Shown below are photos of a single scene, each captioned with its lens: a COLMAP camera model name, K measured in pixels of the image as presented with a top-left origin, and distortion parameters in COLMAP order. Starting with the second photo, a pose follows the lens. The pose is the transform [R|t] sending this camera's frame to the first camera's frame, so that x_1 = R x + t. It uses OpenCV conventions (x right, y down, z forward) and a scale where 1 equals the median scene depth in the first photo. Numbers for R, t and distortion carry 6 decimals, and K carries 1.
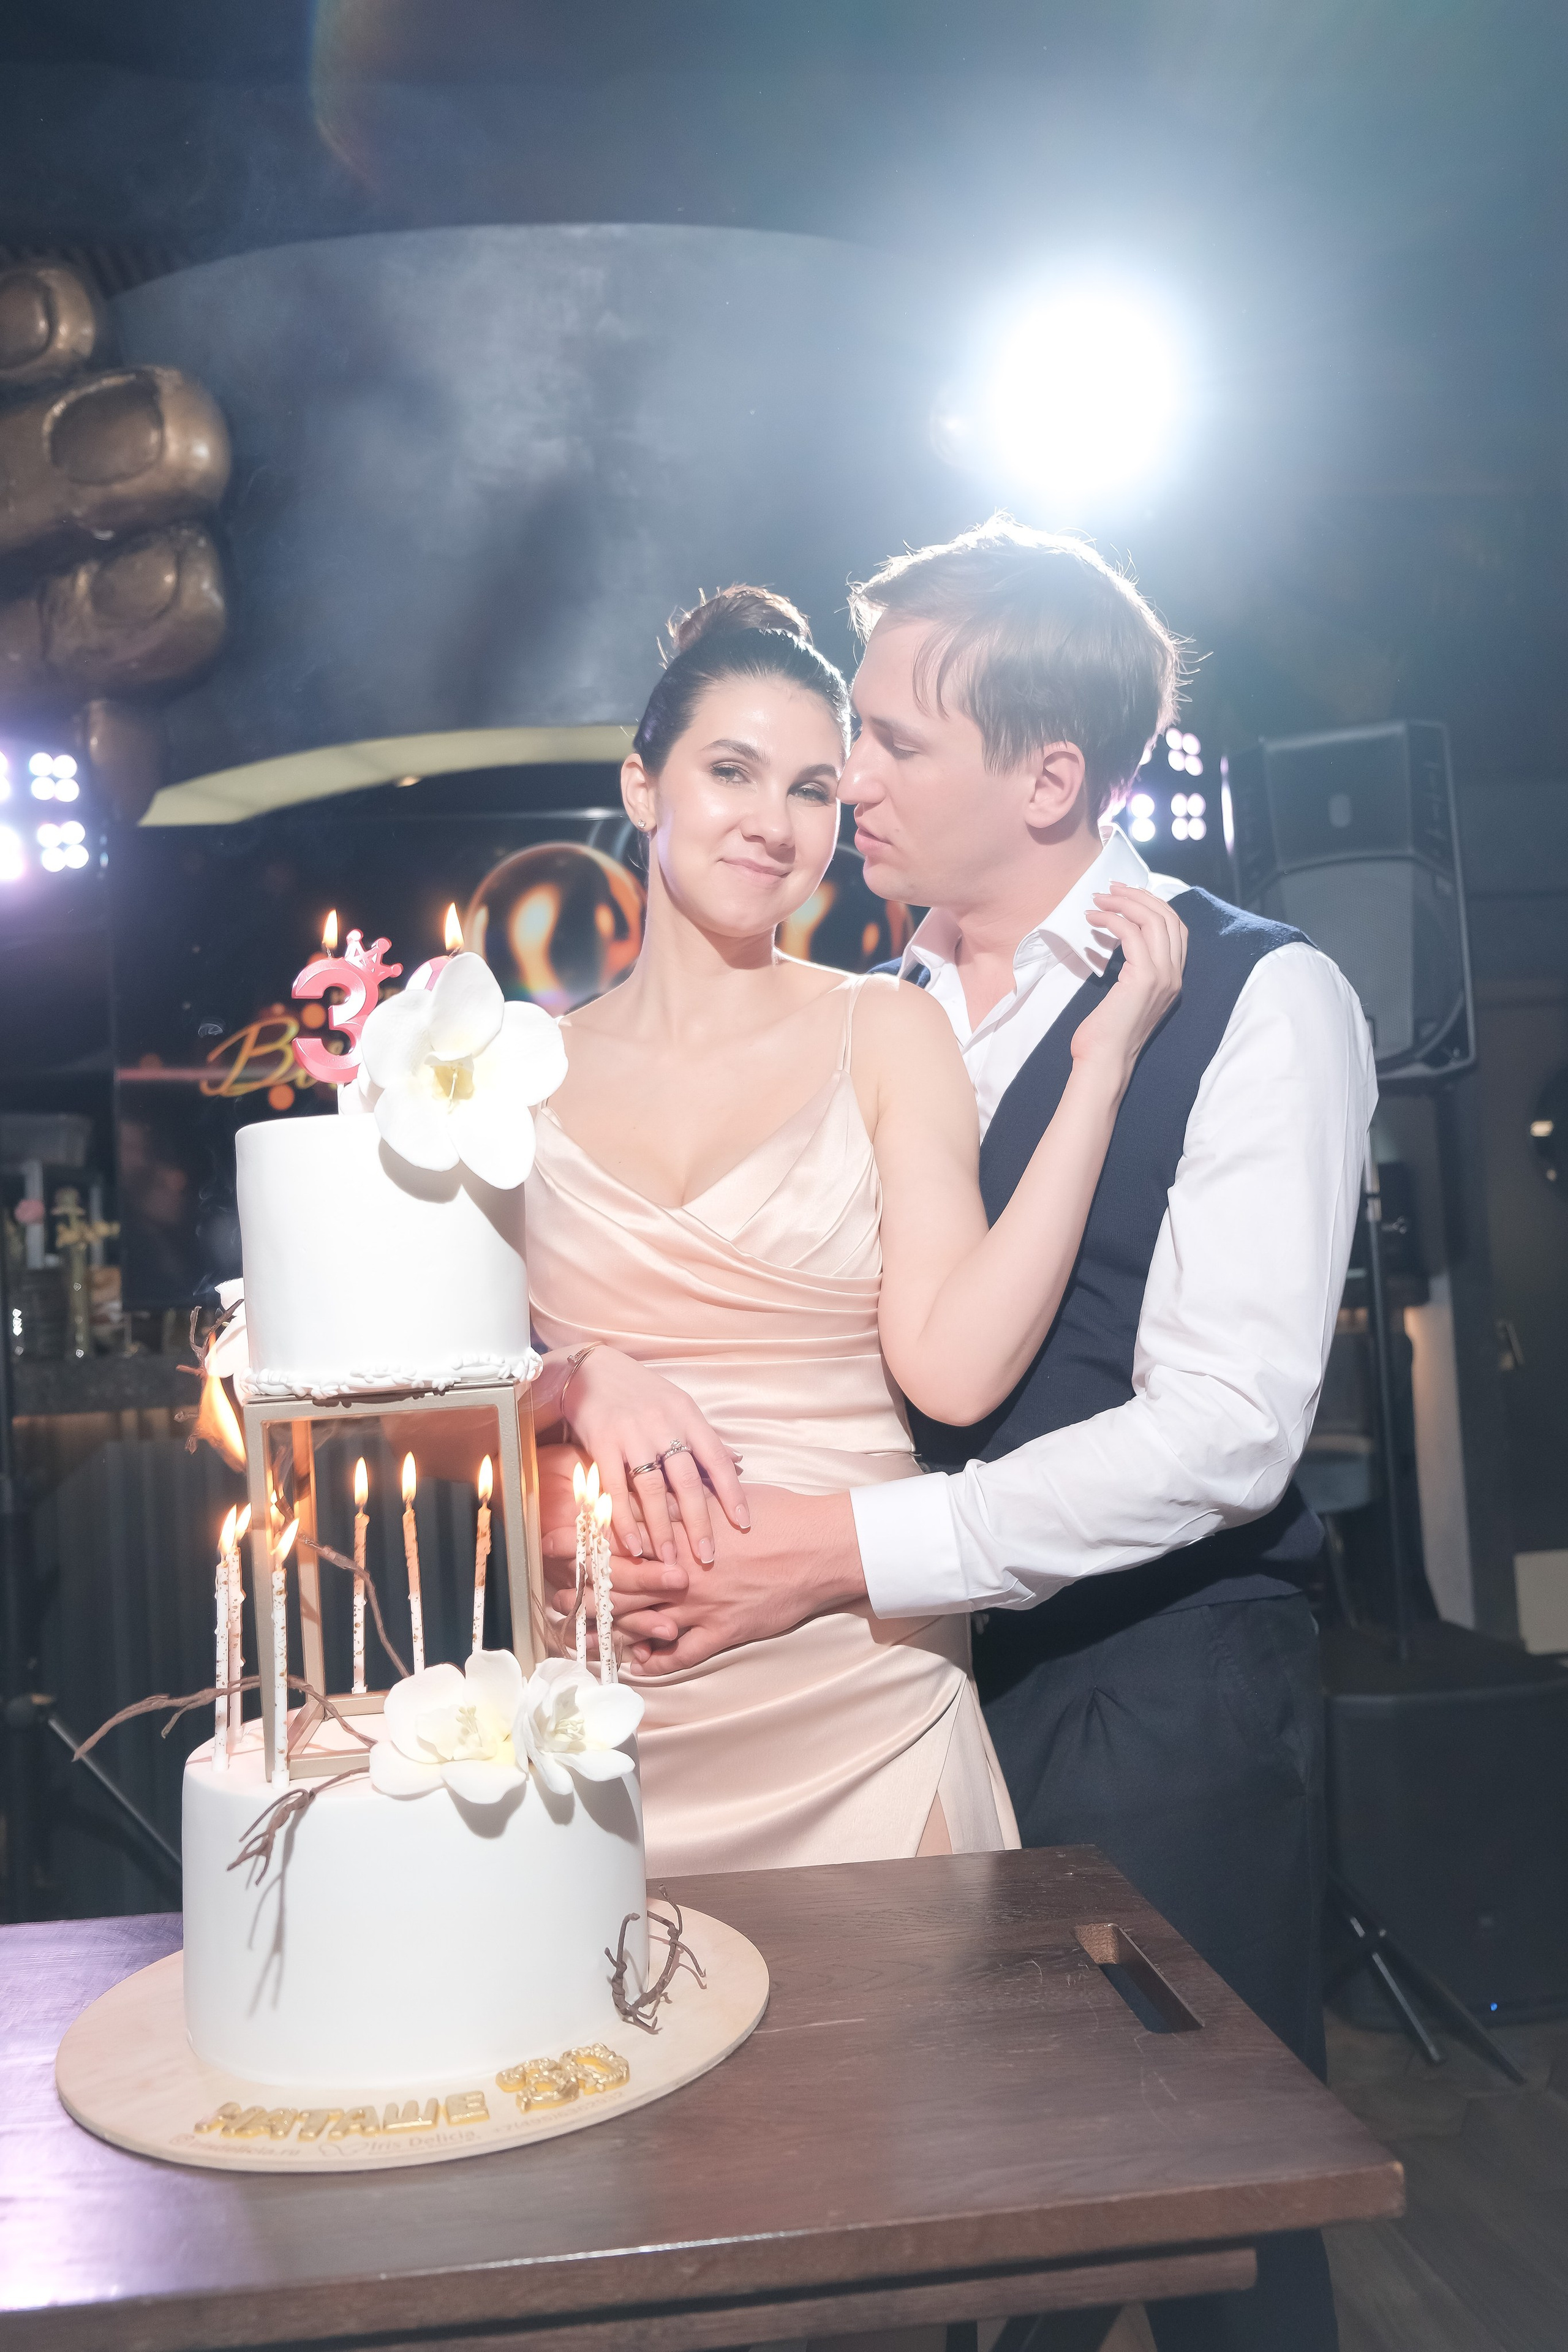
lens RADIAL K [[1806.7, 0, 779.1], [0, 1806.7, 1199.7], [0, 0, 1]] dist [-0.024691, 0.036681]
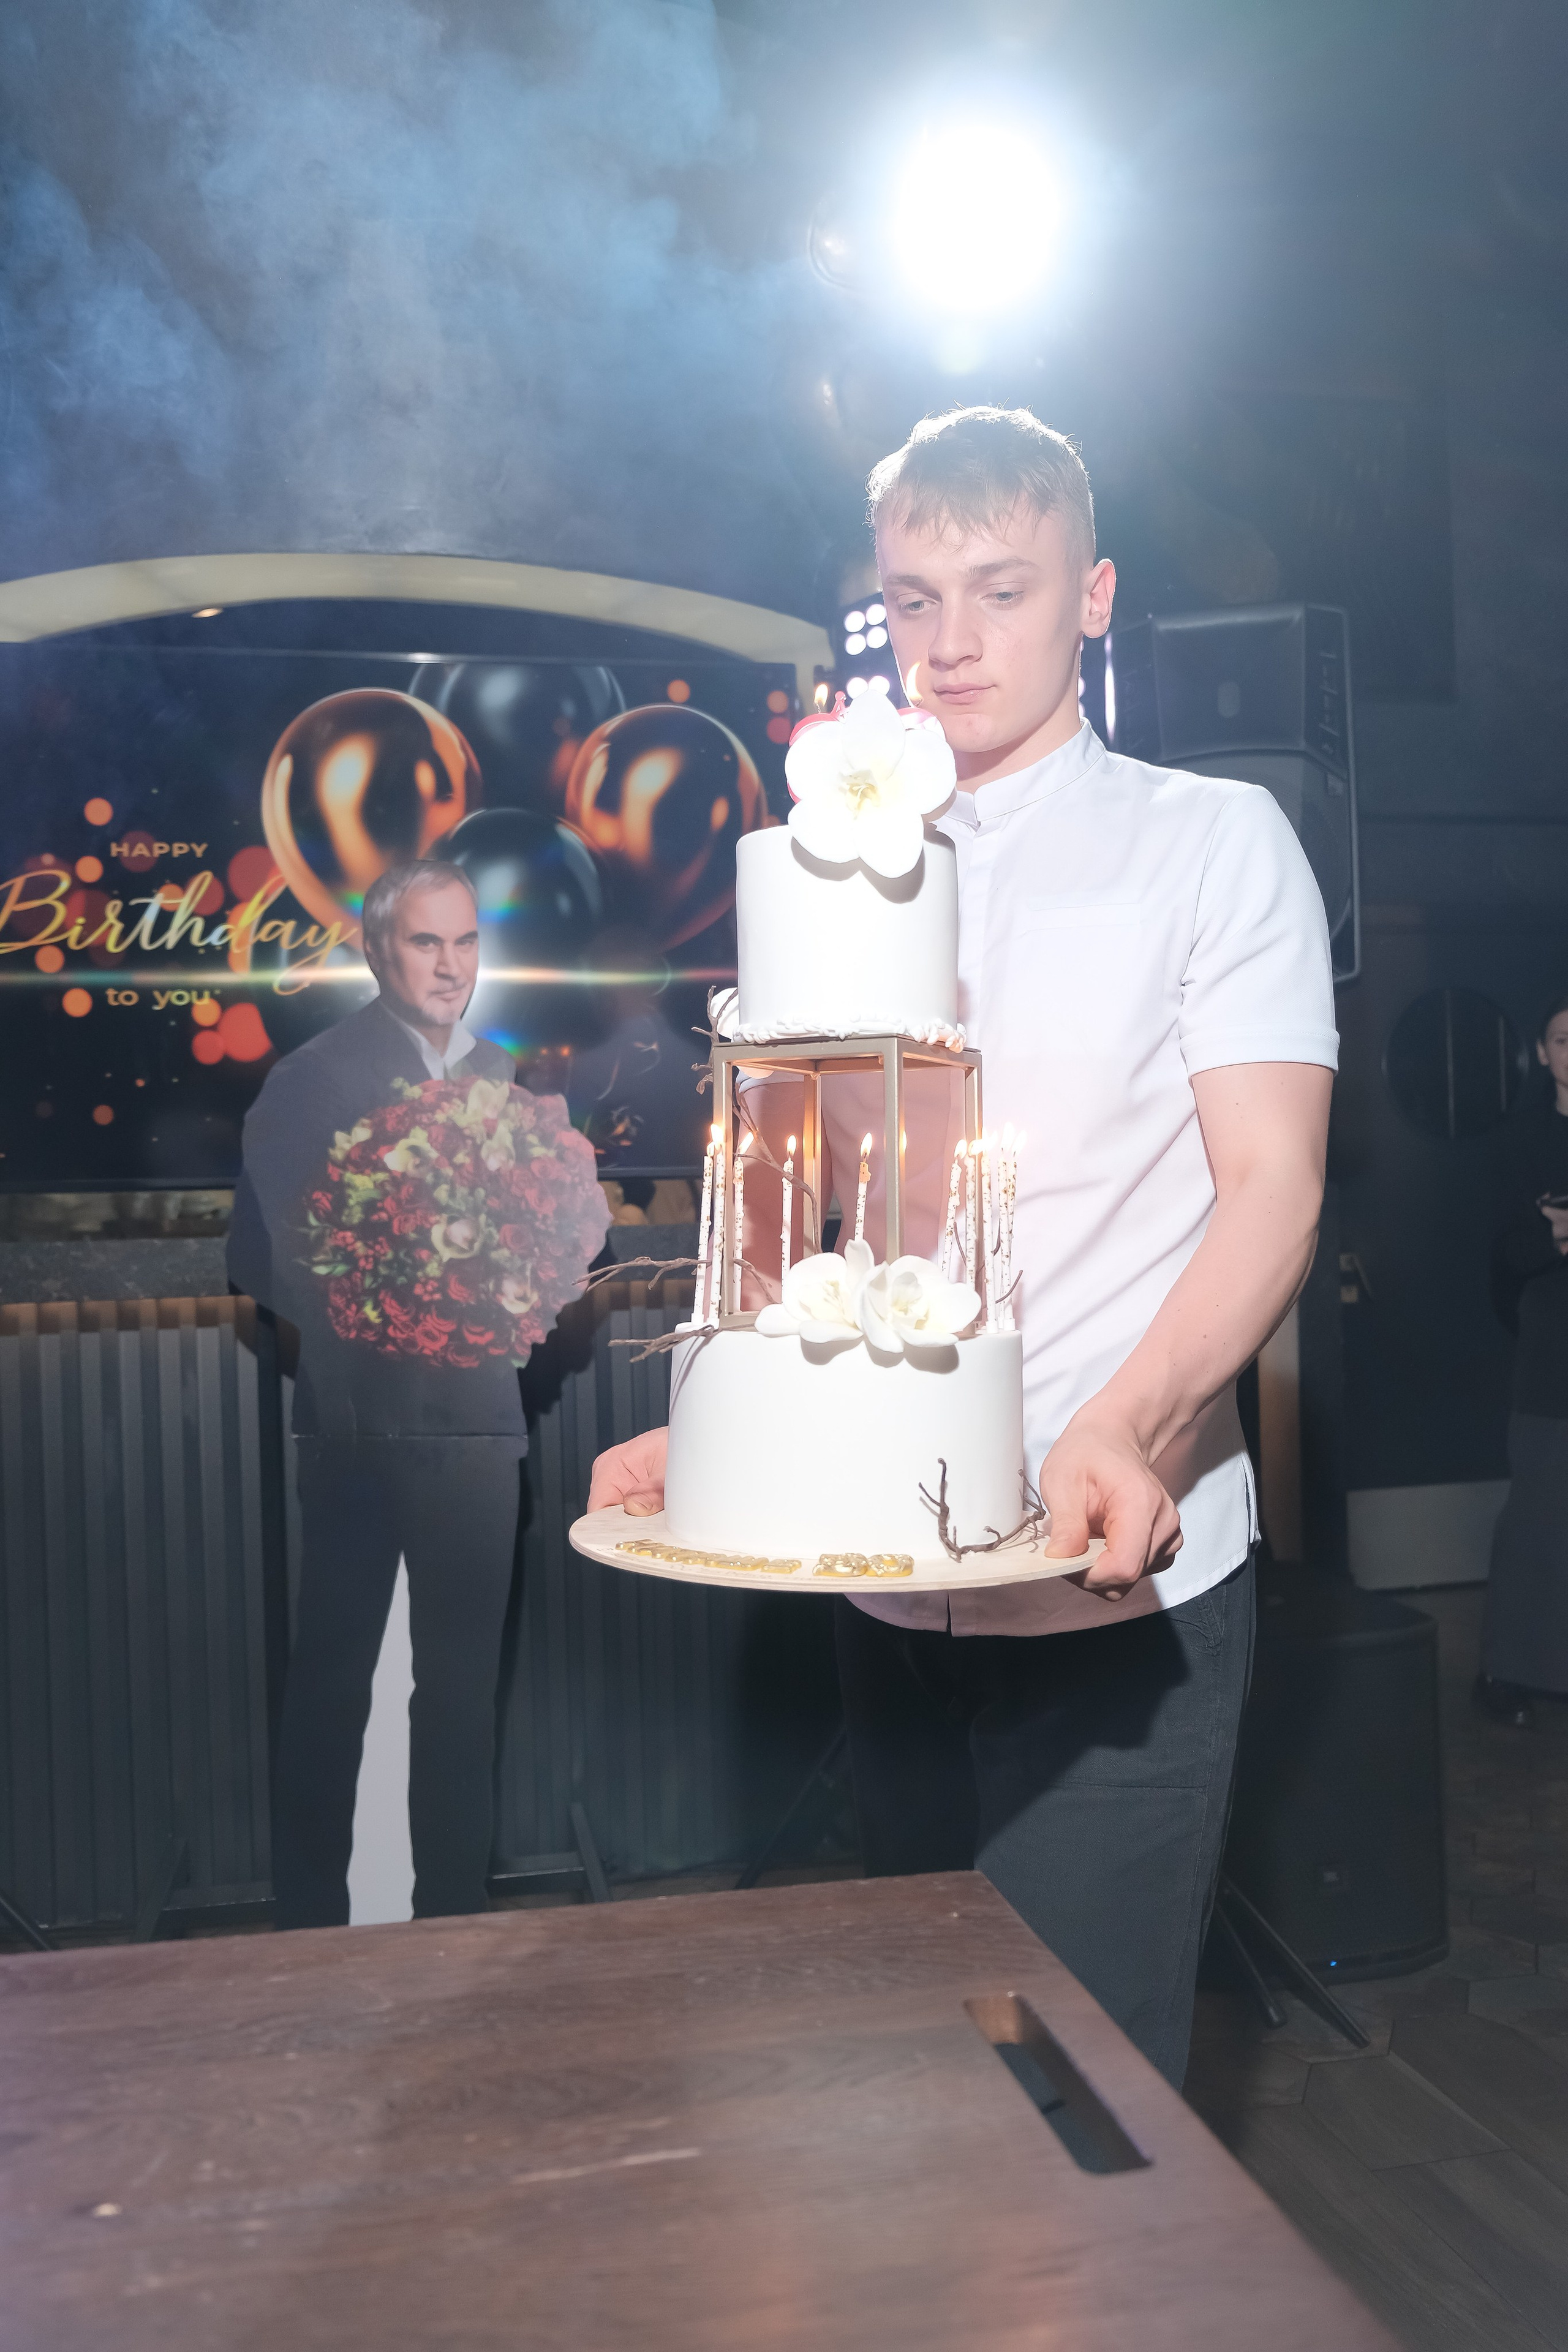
lens RADIAL K [[1806.7, 0, 771.4], [0, 1806.7, 1199.8], [0, 0, 1]] dist [-0.024691, 0.036681]
pose [[0.995308, 0.030485, 0.091833, -0.001217], [-0.034730, 0.998384, 0.044982, 0.009032], [-0.090313, -0.047960, 0.994758, 0.088906]]
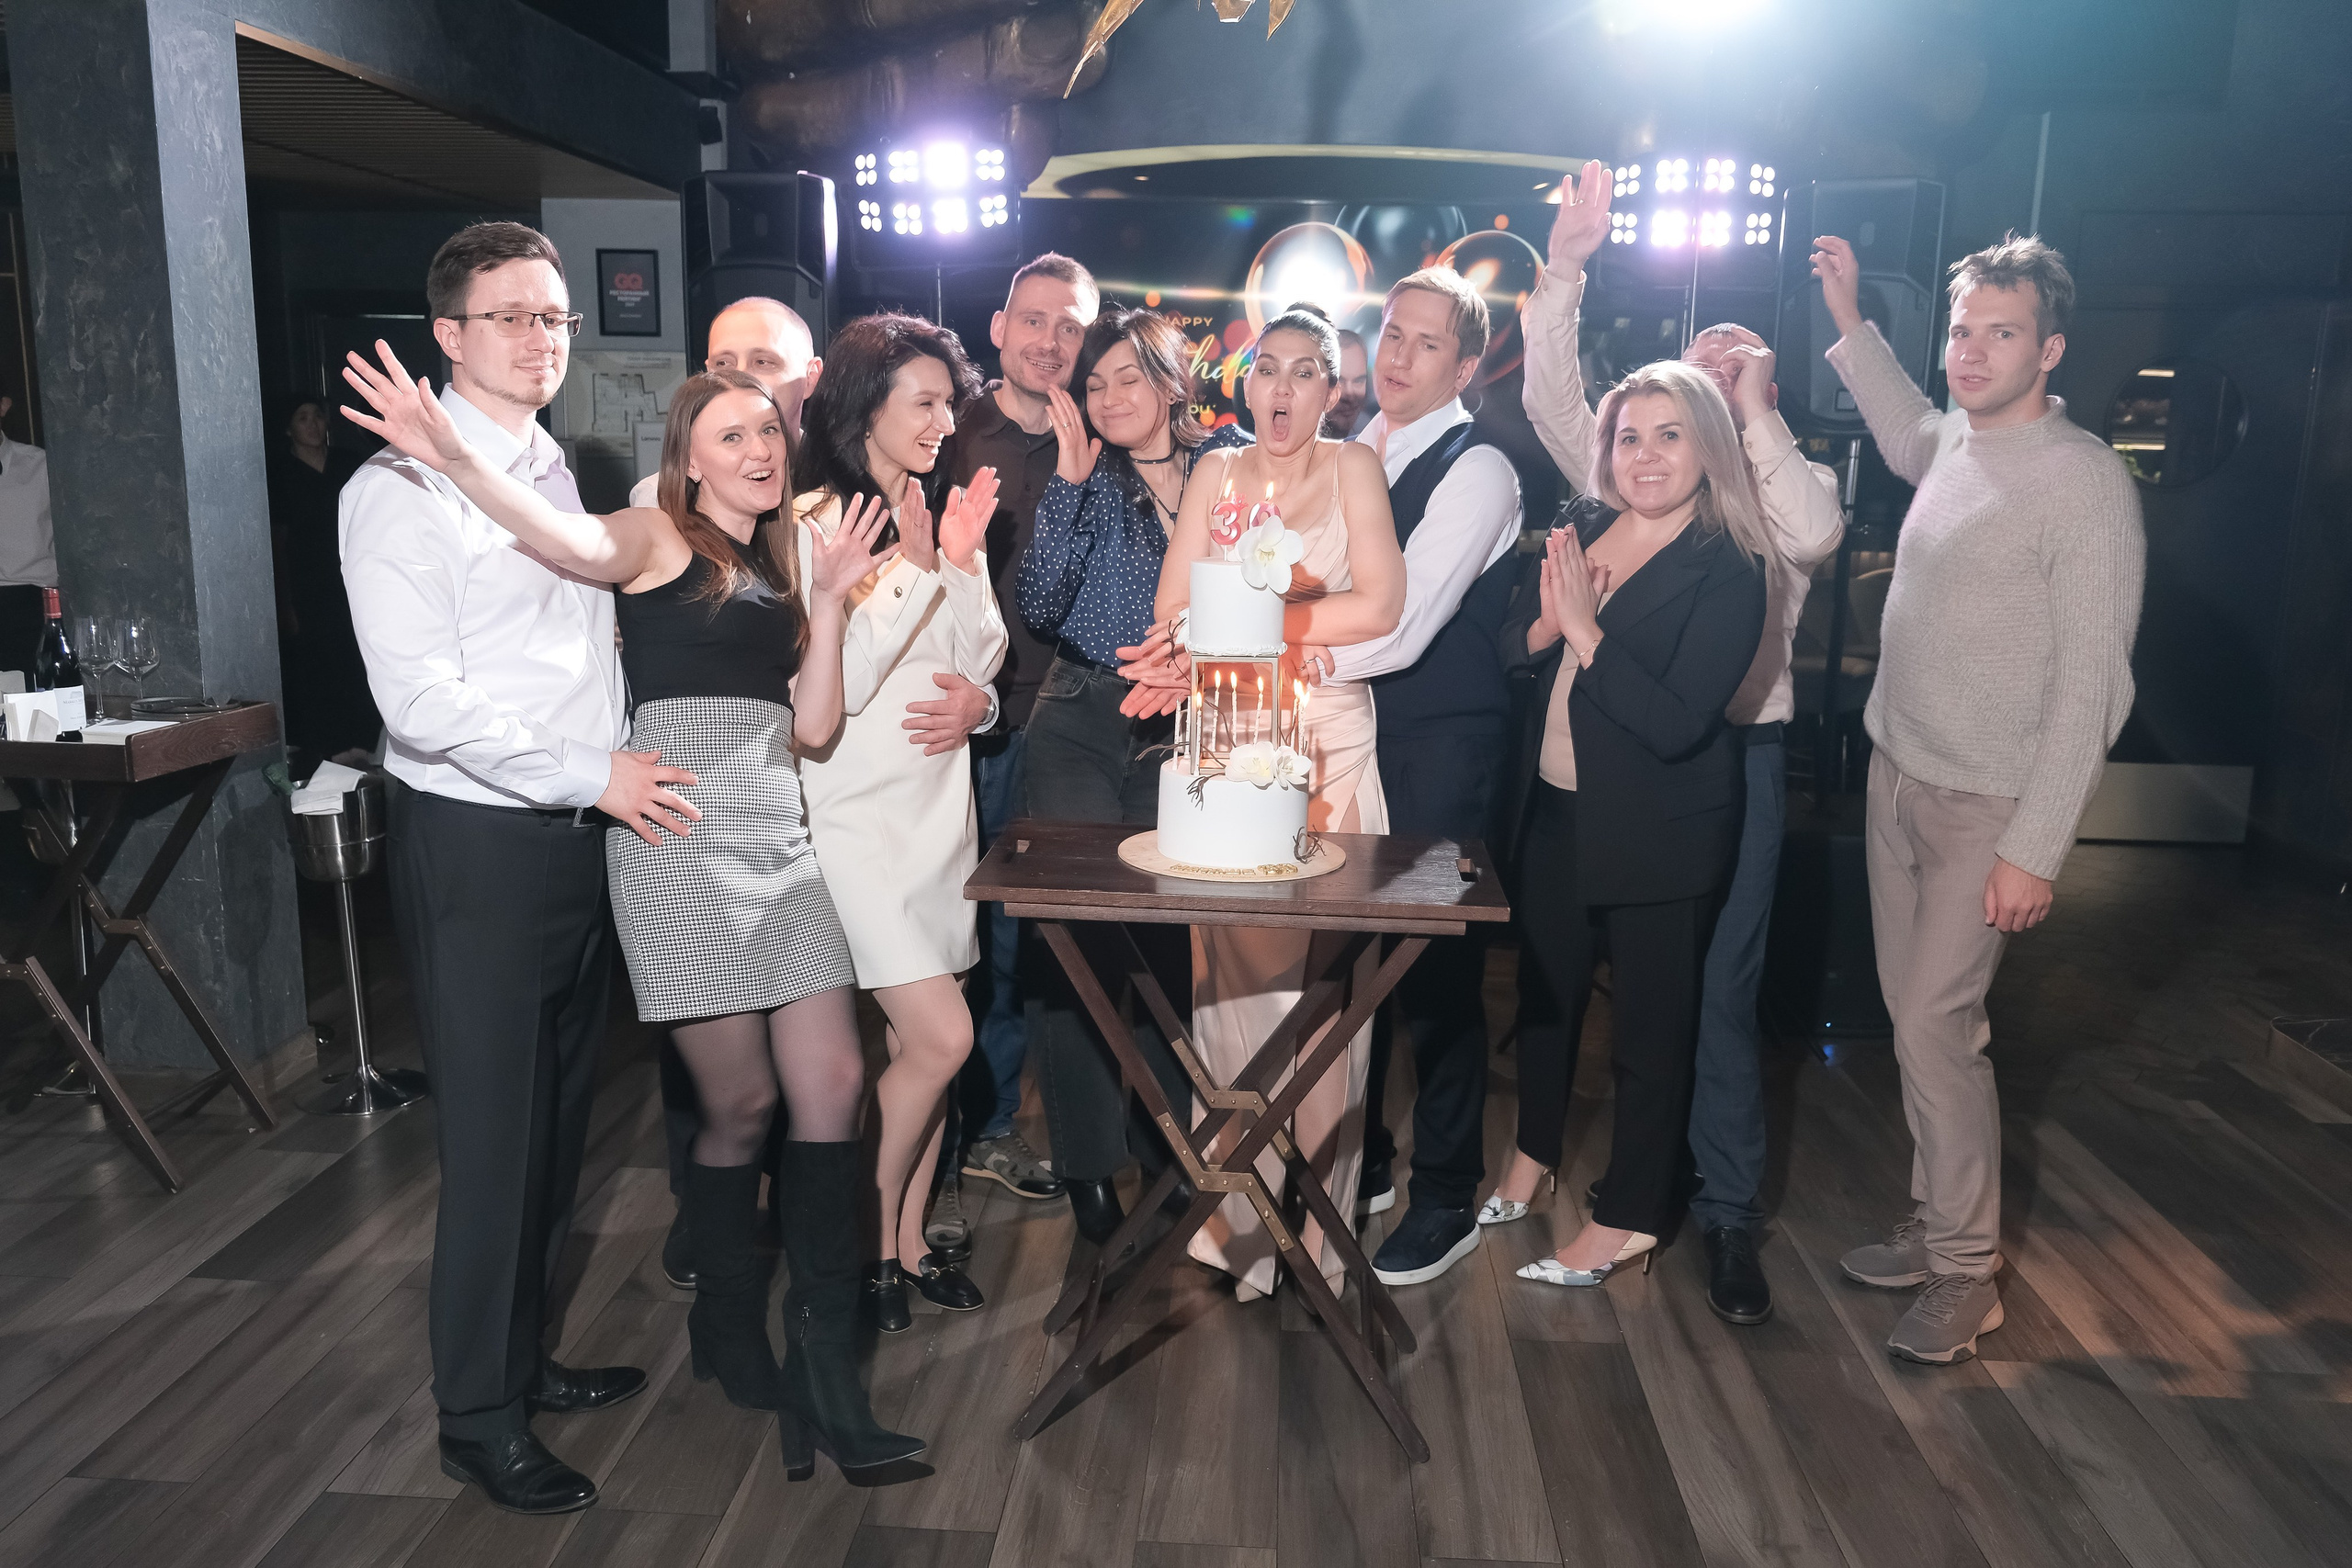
lens RADIAL K [[1806.5, 0, 1188.7], [0, 1806.5, 790.3], [0, 0, 1]] dist [-0.024691, 0.036681]
pose [[0.982034, 0.109954, -0.153361, 0.058667], [-0.067553, 0.963685, 0.258356, -0.134735], [0.176199, -0.243354, 0.953799, -0.588722]]
